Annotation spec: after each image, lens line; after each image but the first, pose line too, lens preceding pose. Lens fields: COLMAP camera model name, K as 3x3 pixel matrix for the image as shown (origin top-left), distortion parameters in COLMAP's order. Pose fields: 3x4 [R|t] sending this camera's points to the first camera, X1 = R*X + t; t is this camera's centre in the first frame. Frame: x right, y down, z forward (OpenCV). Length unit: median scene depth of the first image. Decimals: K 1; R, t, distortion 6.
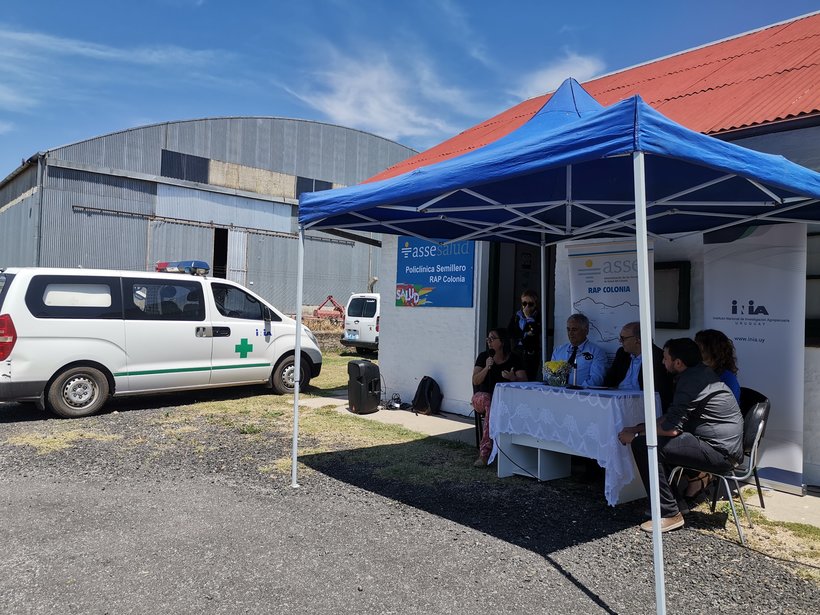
lens RADIAL K [[602.2, 0, 410.0], [0, 602.2, 307.5], [0, 0, 1]] dist [0.002944, 0.000477]
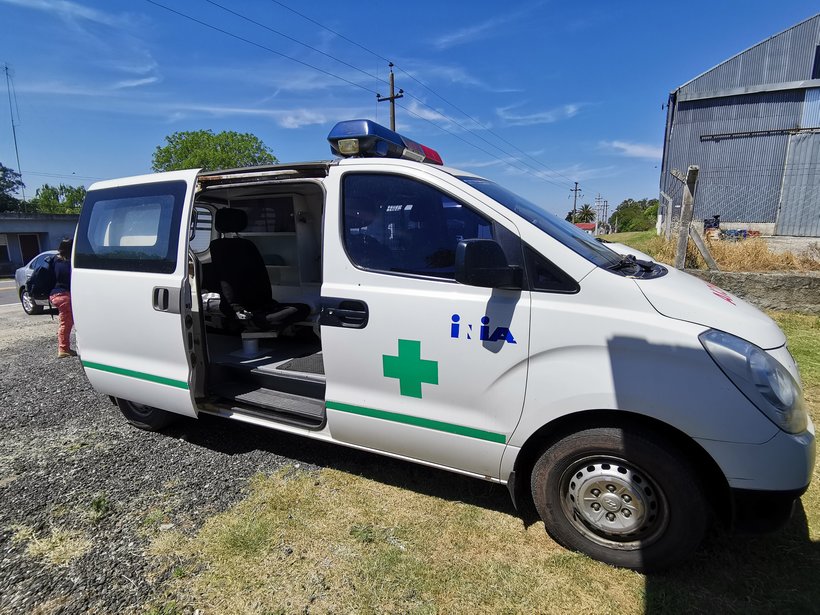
lens RADIAL K [[406.4, 0, 410.0], [0, 406.4, 307.5], [0, 0, 1]] dist [-0.041807, 0.000335]
pose [[0.295787, 0.147700, -0.943766, -0.070226], [0.025145, 0.986428, 0.162257, -0.000254], [0.954923, -0.071724, 0.288059, 0.881610]]
